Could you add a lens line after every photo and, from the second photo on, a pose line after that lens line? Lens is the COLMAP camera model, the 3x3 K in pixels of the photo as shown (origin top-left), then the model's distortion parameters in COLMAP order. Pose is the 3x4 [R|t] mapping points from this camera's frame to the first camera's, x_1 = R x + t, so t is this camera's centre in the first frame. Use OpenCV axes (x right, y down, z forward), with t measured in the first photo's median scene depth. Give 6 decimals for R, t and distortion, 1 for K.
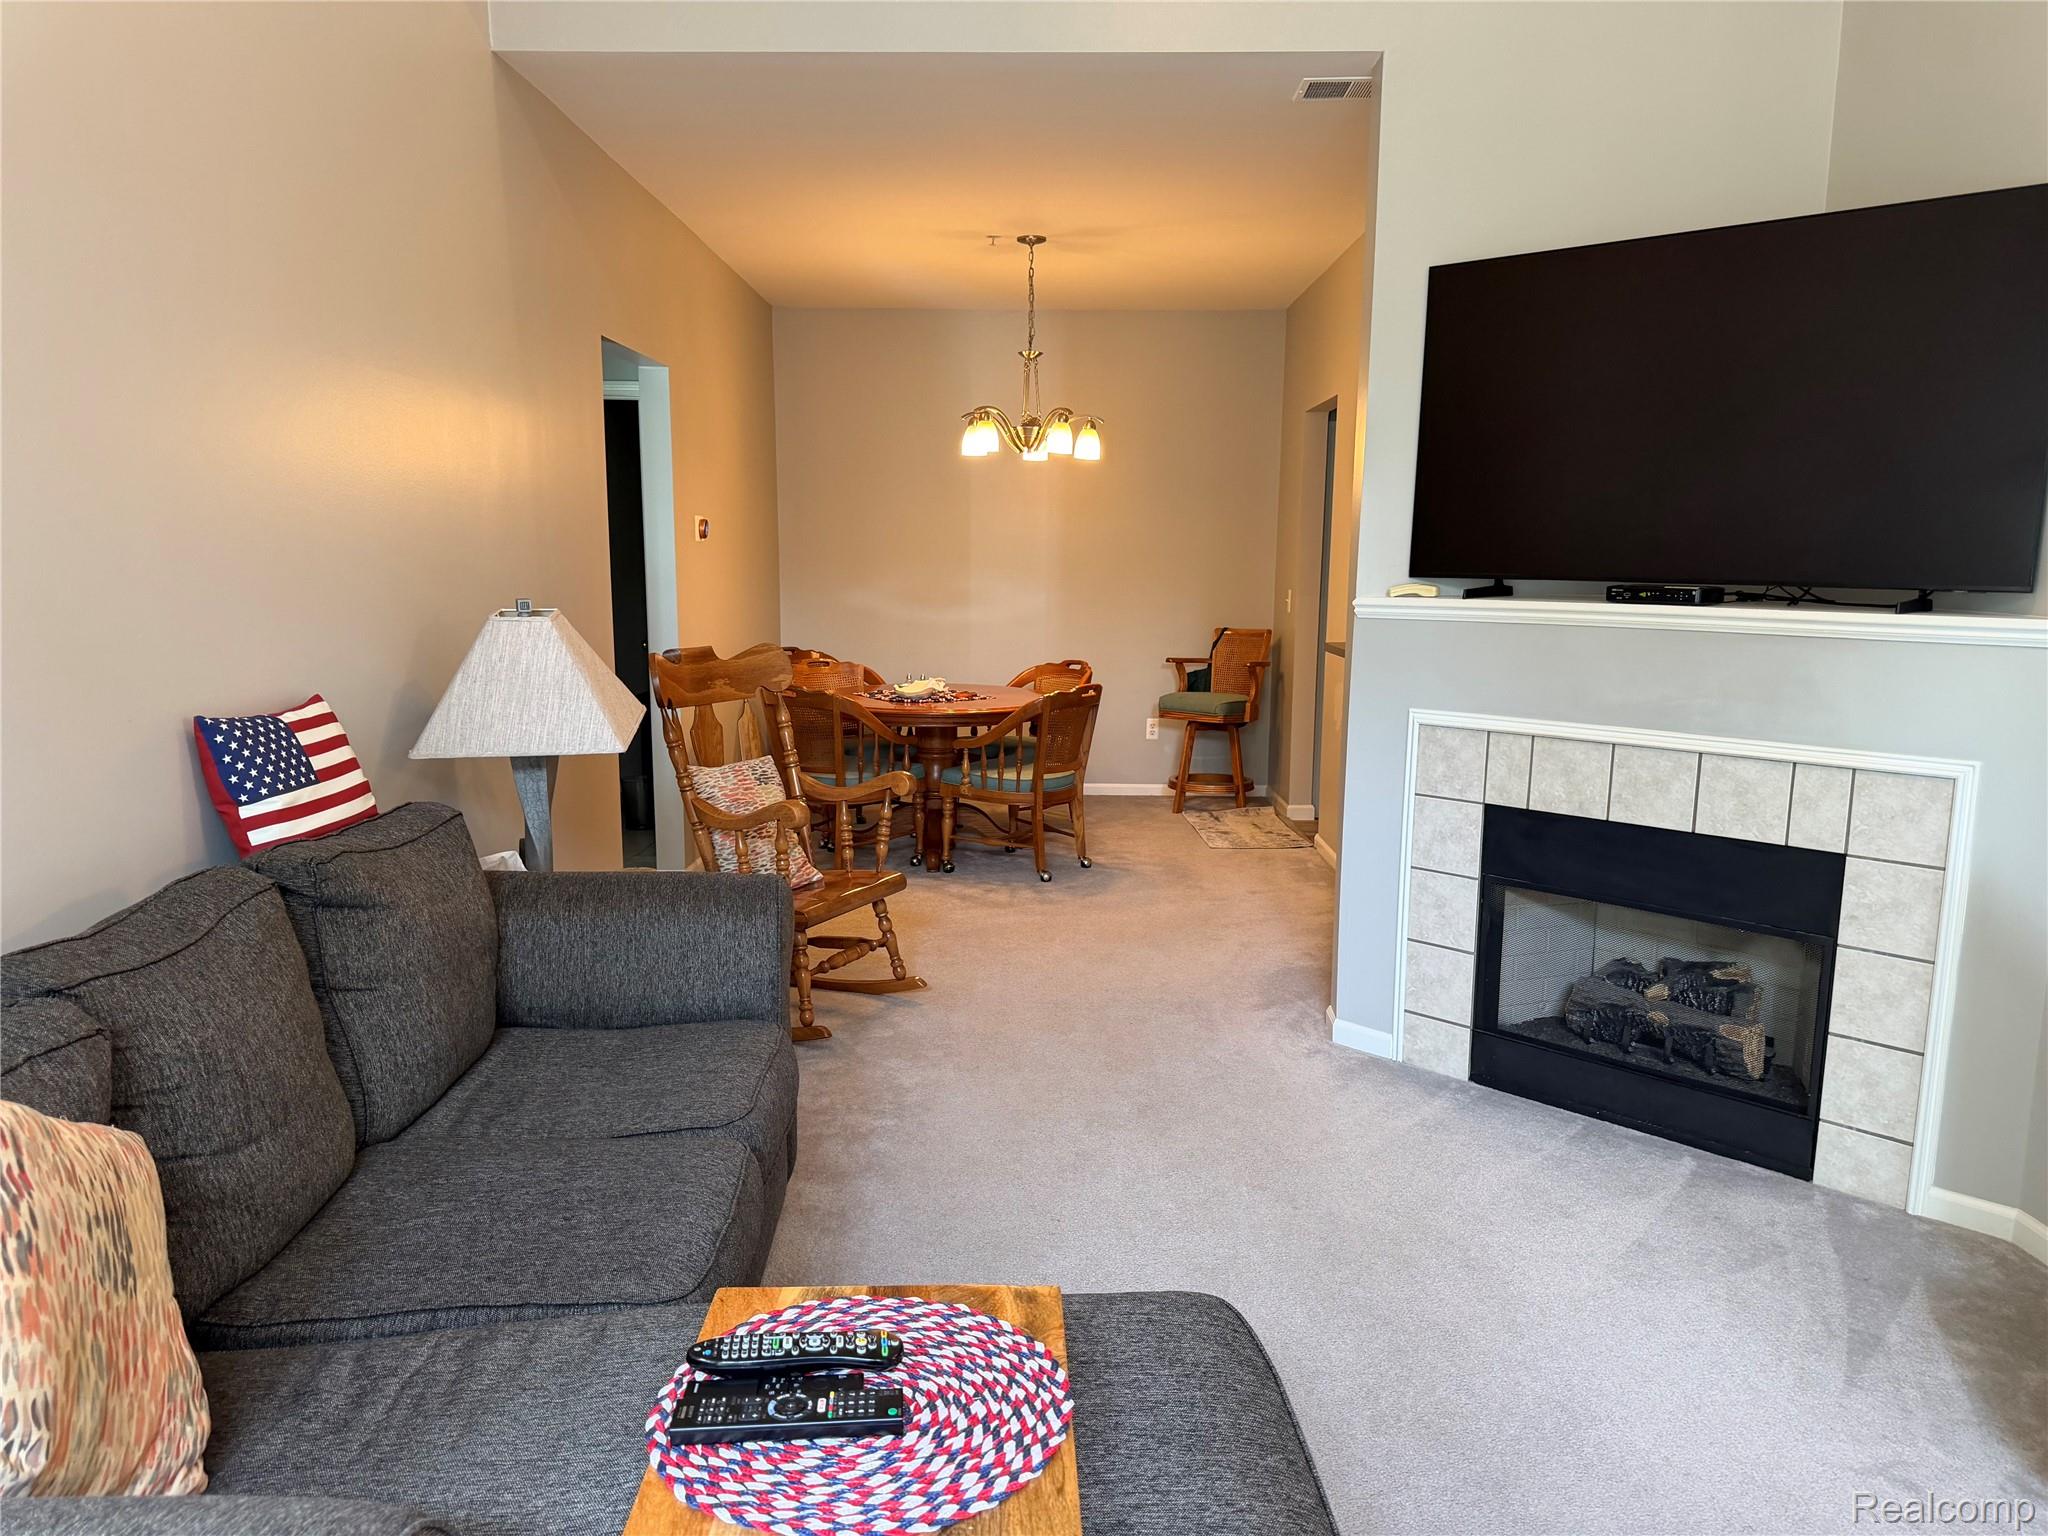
lens RADIAL K [[1463.9, 0, 1019.5], [0, 1463.9, 778.7], [0, 0, 1]] dist [0.069129, -0.078338]
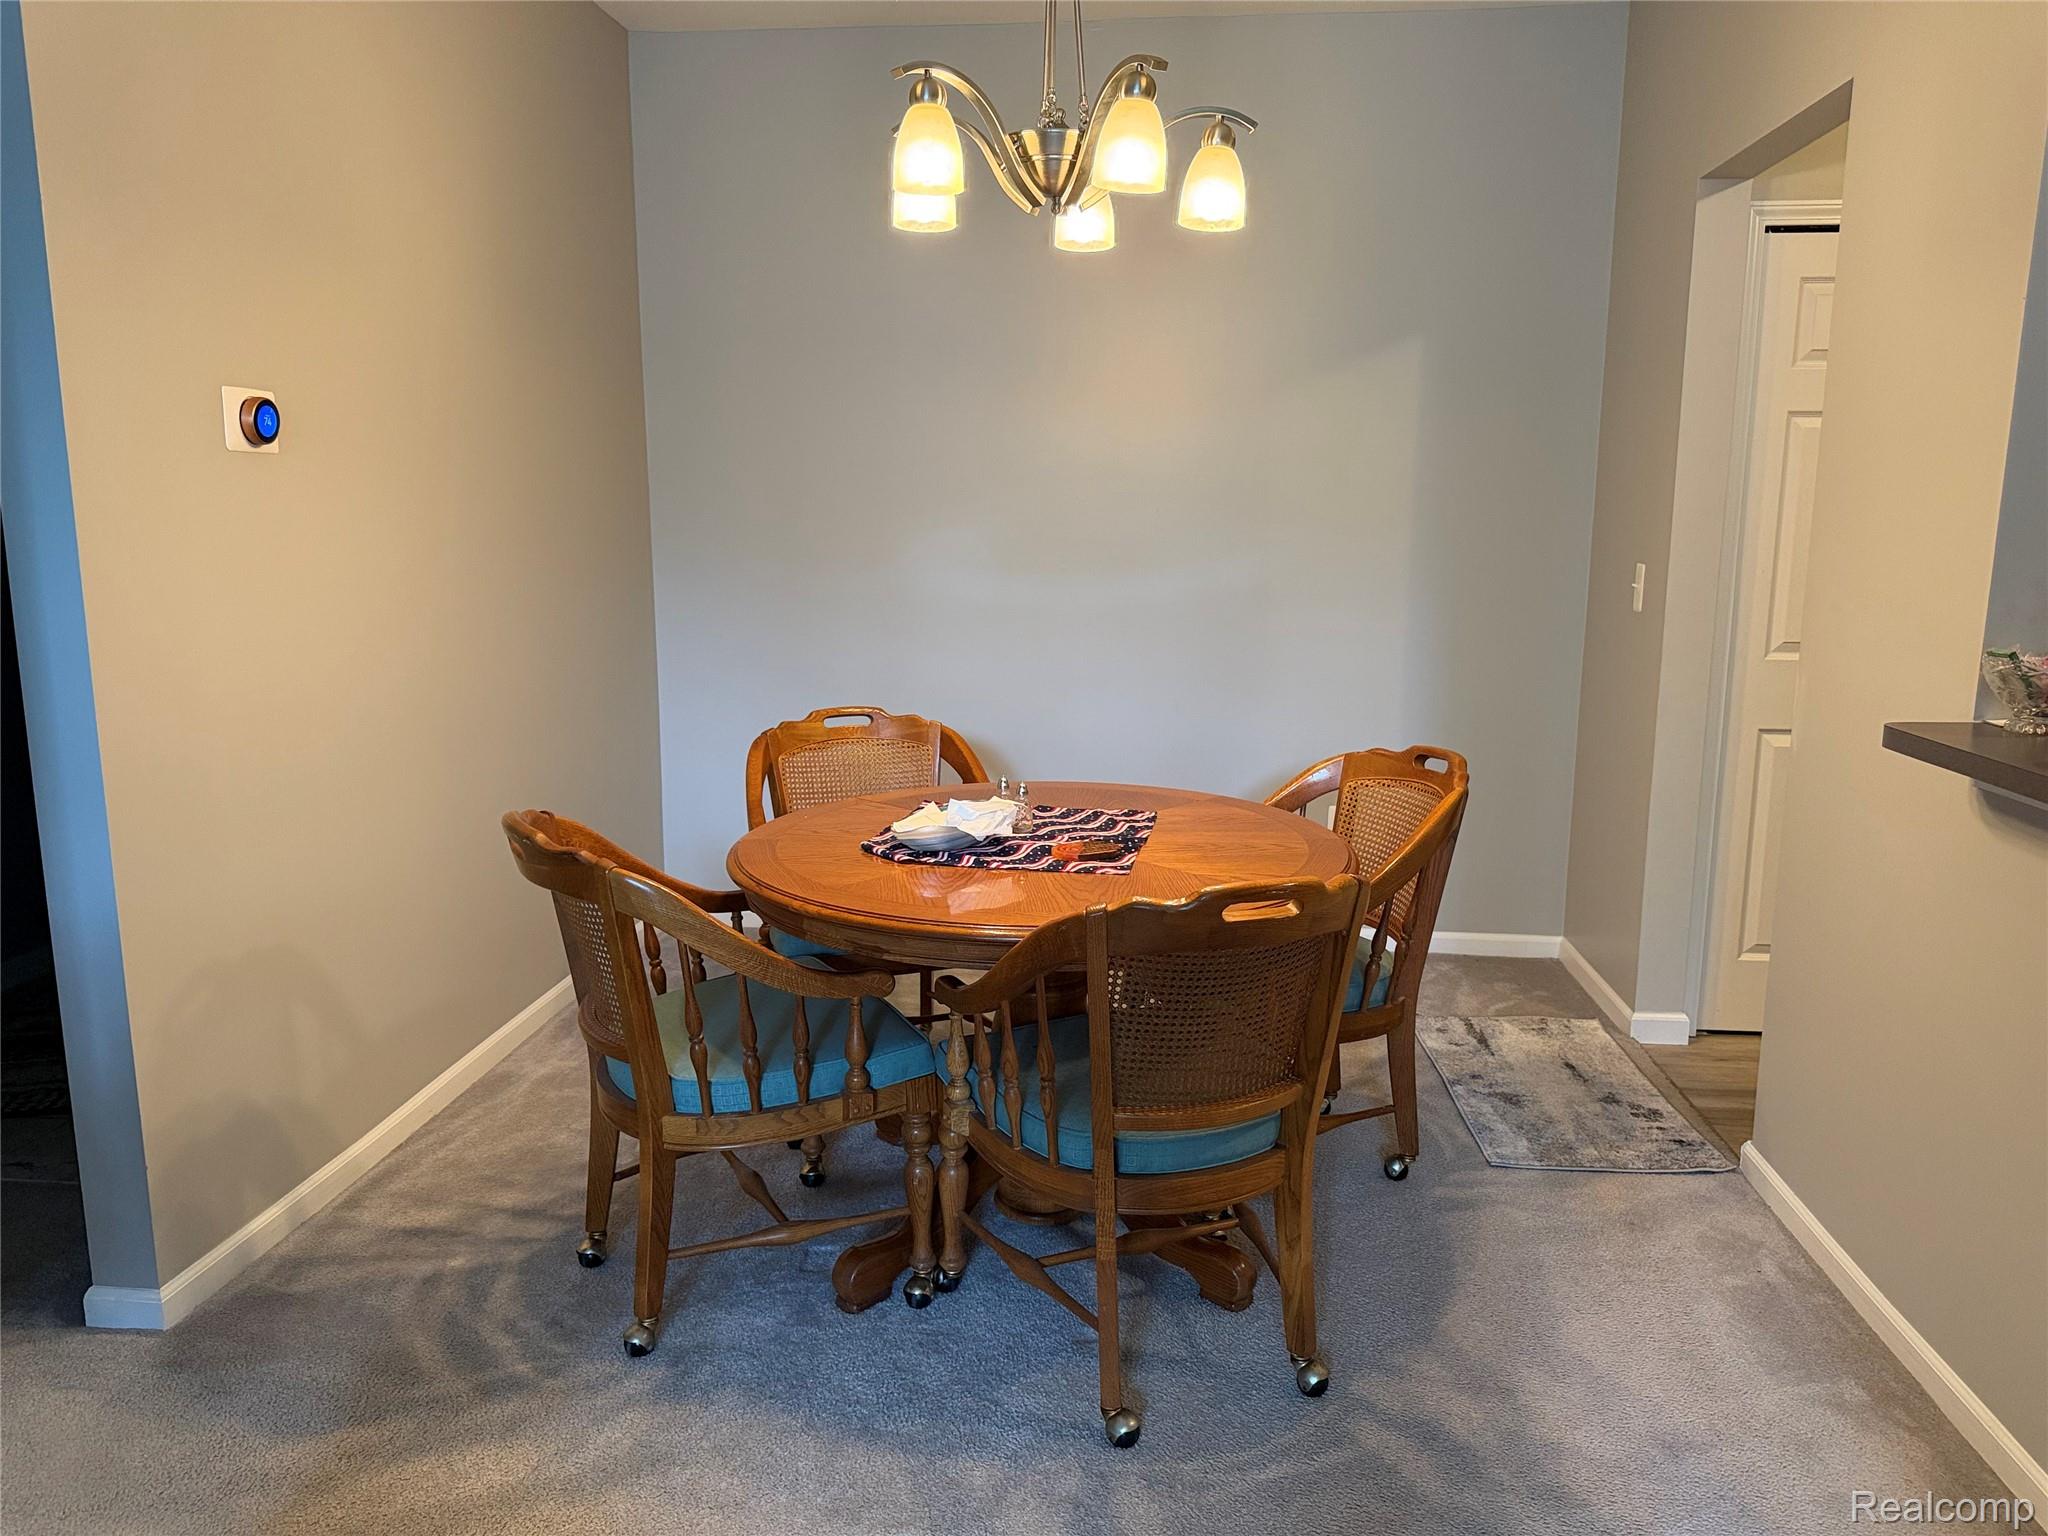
lens RADIAL K [[1463.9, 0, 1017.1], [0, 1463.9, 765.2], [0, 0, 1]] dist [0.069129, -0.078338]
pose [[0.997364, 0.007007, -0.072226, 0.024660], [-0.005808, 0.999842, 0.016795, -0.084516], [0.072333, -0.016331, 0.997247, 0.613981]]
